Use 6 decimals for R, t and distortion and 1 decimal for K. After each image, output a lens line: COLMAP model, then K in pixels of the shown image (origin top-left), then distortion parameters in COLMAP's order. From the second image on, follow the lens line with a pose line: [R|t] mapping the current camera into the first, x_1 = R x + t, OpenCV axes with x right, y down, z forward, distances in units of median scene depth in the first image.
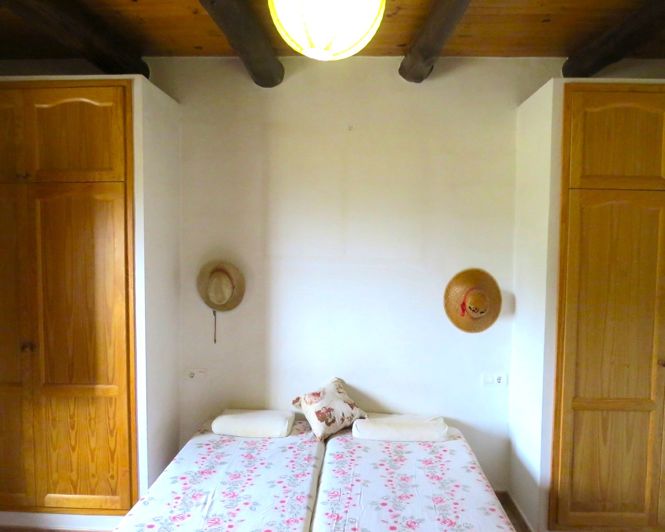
lens RADIAL K [[493.4, 0, 332.5], [0, 493.4, 266.0], [0, 0, 1]] dist [-0.051574, 0.053849]
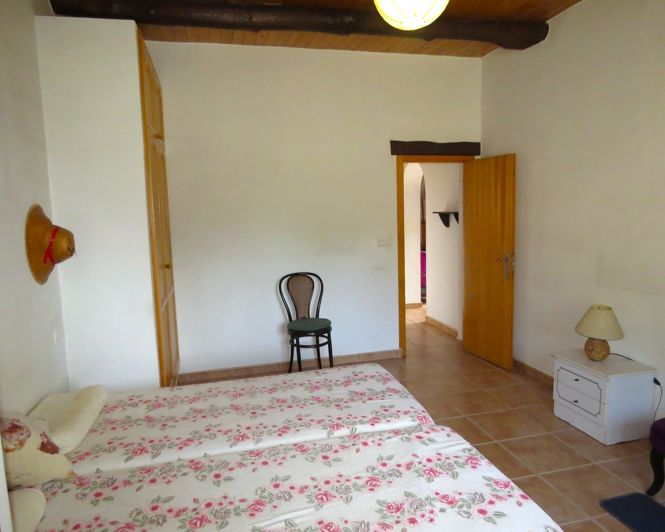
lens RADIAL K [[493.4, 0, 332.5], [0, 493.4, 266.0], [0, 0, 1]] dist [-0.051574, 0.053849]
pose [[-0.303590, -0.118246, 0.945437, -0.845529], [0.082653, 0.985261, 0.149767, 0.032895], [-0.949211, 0.123611, -0.289342, 1.037641]]
